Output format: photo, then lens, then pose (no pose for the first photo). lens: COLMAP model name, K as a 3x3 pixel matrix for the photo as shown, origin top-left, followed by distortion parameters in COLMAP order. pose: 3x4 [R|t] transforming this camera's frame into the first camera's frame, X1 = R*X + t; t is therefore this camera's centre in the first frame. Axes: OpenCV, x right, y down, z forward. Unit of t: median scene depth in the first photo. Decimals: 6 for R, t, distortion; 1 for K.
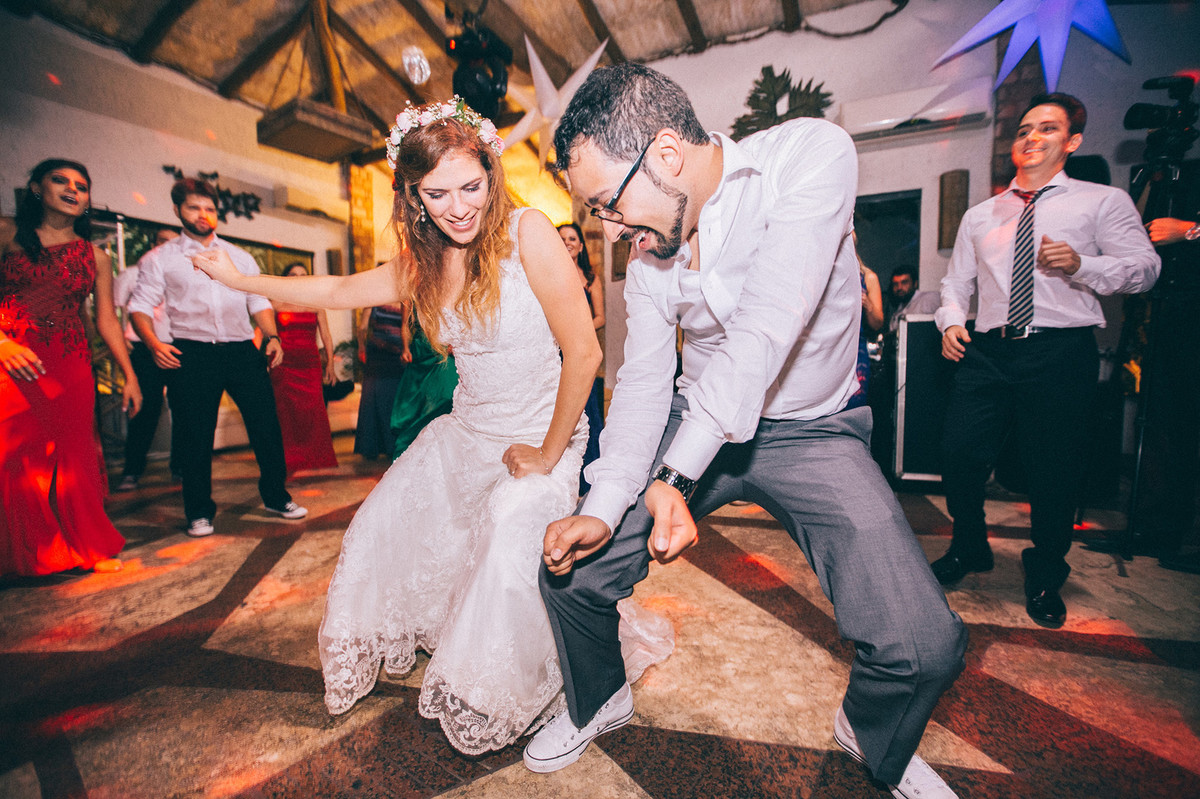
lens RADIAL K [[548.4, 0, 603.0], [0, 548.4, 397.5], [0, 0, 1]] dist [-0.004181, 0.000101]
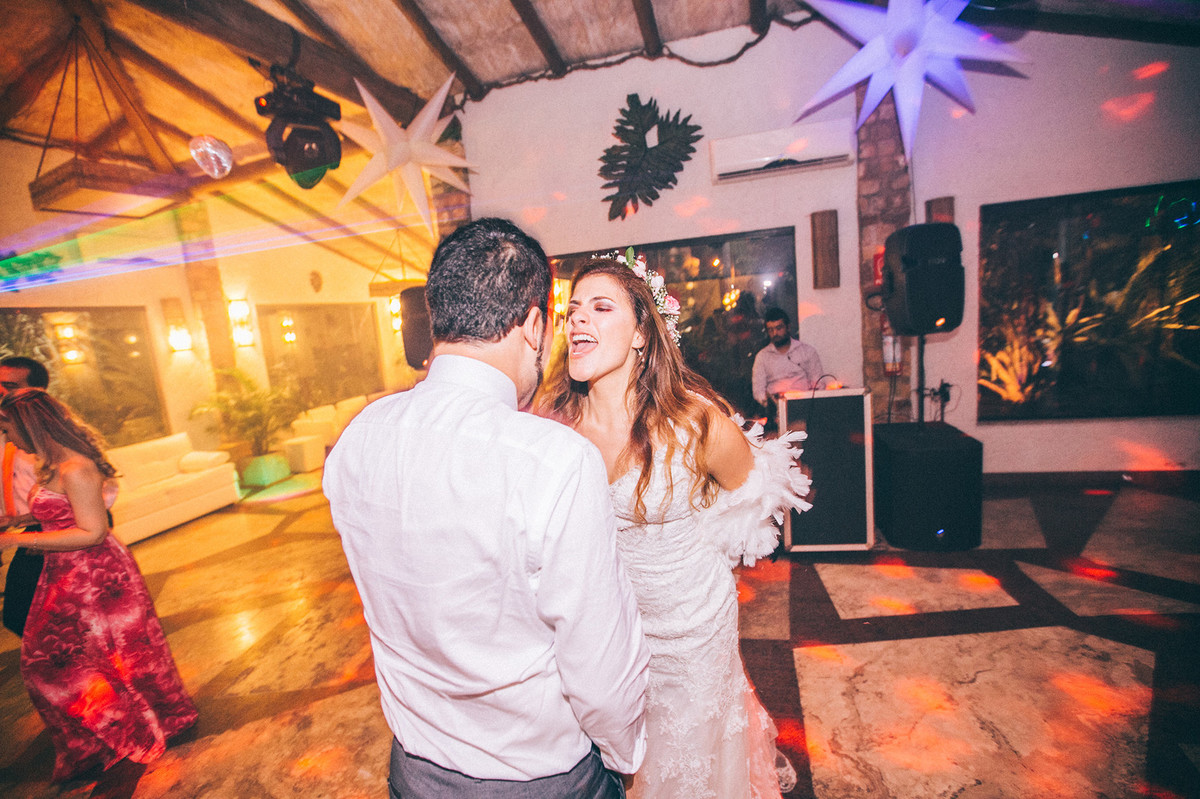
lens RADIAL K [[548.4, 0, 594.5], [0, 548.4, 399.3], [0, 0, 1]] dist [-0.004181, 0.000101]
pose [[0.984903, -0.104669, 0.137879, 0.052943], [0.093908, 0.992166, 0.082385, -0.173052], [-0.145422, -0.068193, 0.987017, 0.049080]]
